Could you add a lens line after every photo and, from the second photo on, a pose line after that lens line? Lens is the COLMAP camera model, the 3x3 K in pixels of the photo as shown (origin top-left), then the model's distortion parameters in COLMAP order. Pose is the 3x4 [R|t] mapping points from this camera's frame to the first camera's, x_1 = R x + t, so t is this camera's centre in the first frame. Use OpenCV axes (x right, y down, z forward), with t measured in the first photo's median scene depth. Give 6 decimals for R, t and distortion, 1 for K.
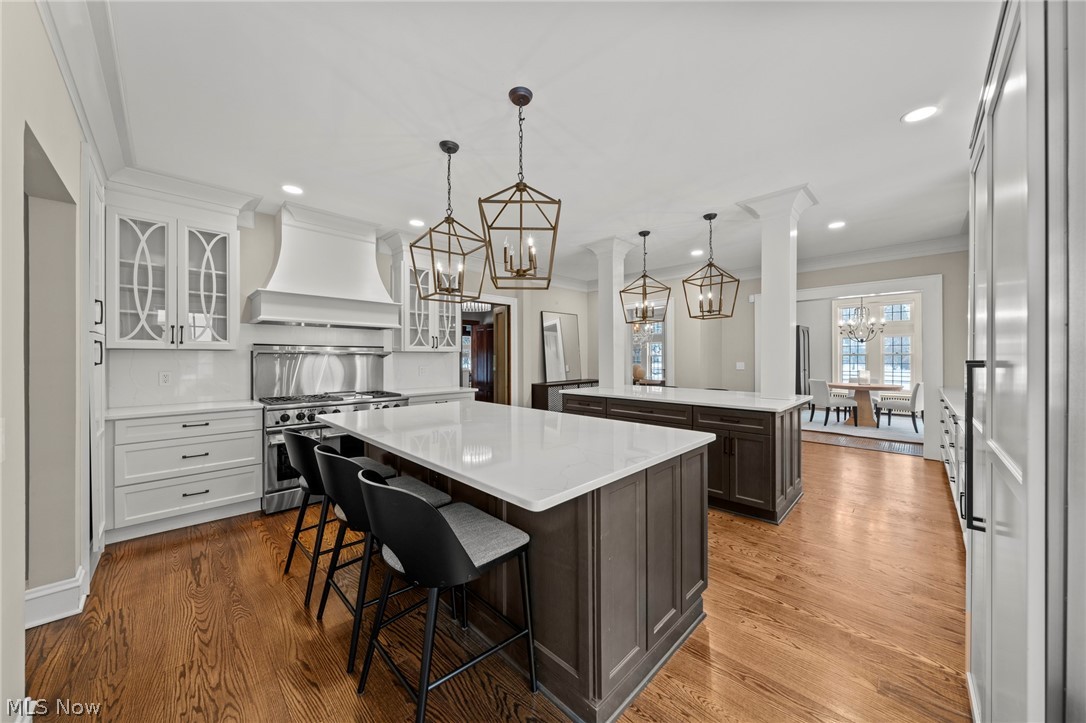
lens RADIAL K [[374.3, 0, 543.0], [0, 374.3, 361.5], [0, 0, 1]] dist [-0.001137, -0.000074]
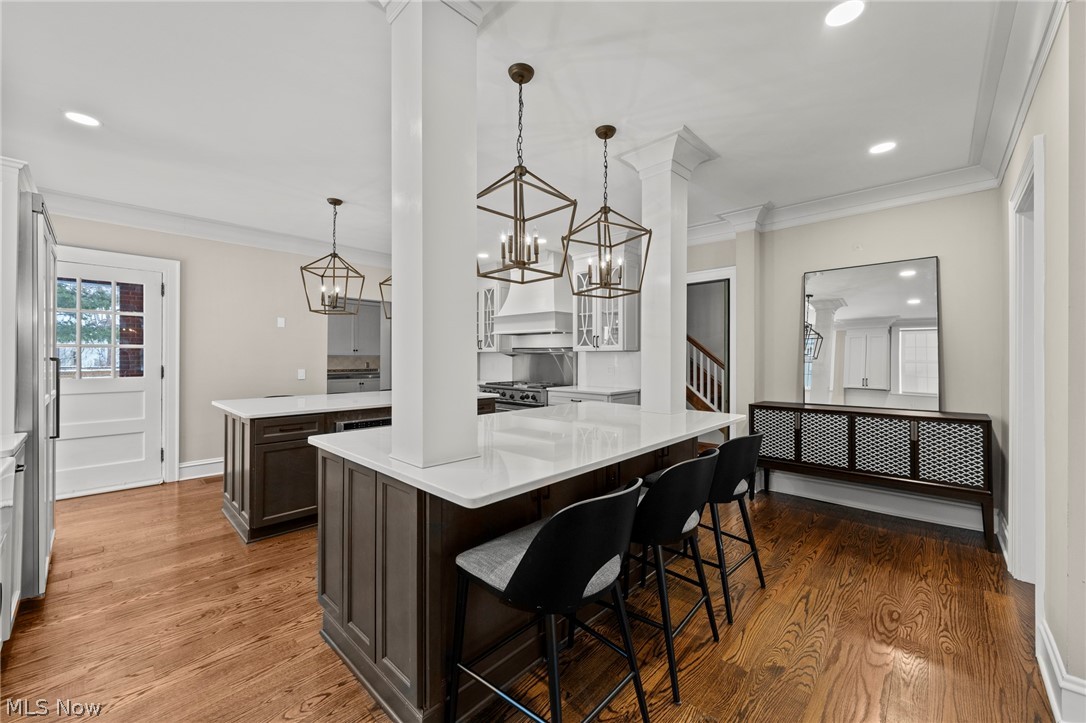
lens RADIAL K [[411.5, 0, 541.7], [0, 411.5, 357.2], [0, 0, 1]] dist [-0.002505, -0.000038]
pose [[0.040230, 0.000128, -0.999190, 0.851376], [-0.013314, 0.999911, -0.000408, -0.007947], [0.999102, 0.013319, 0.040228, 0.863492]]
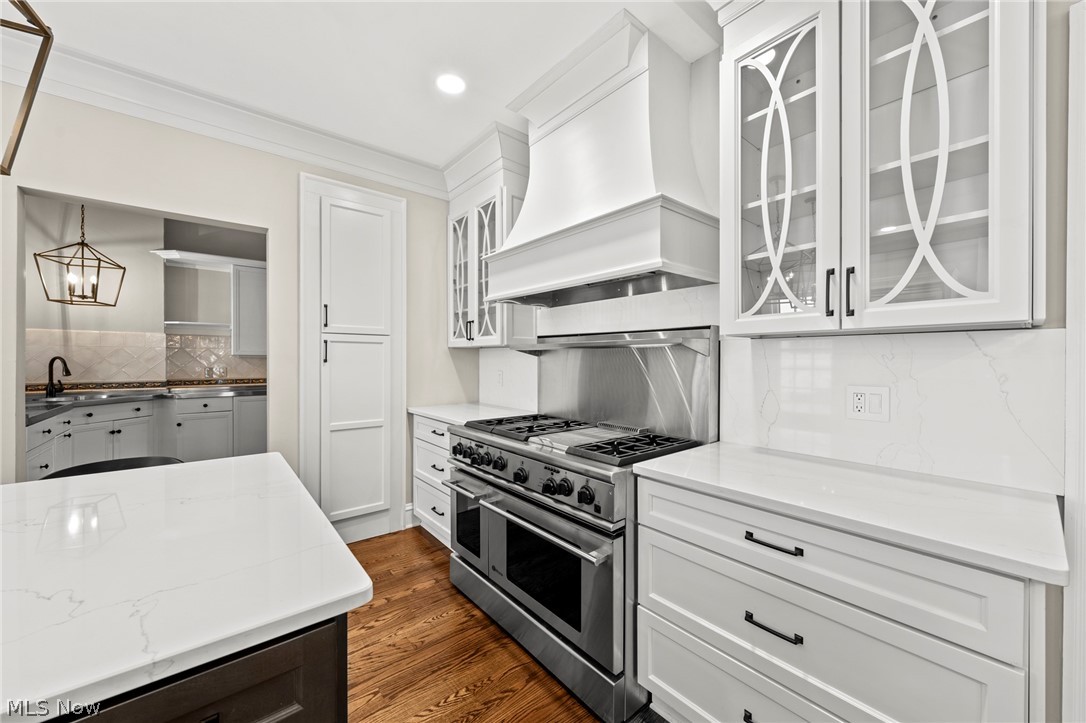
lens RADIAL K [[407.7, 0, 543.0], [0, 407.7, 361.5], [0, 0, 1]] dist [0.000711, -0.000028]
pose [[-0.093608, 0.007255, -0.995583, 0.001747], [-0.007644, 0.999939, 0.008005, -0.006090], [0.995580, 0.008359, -0.093547, 0.883689]]
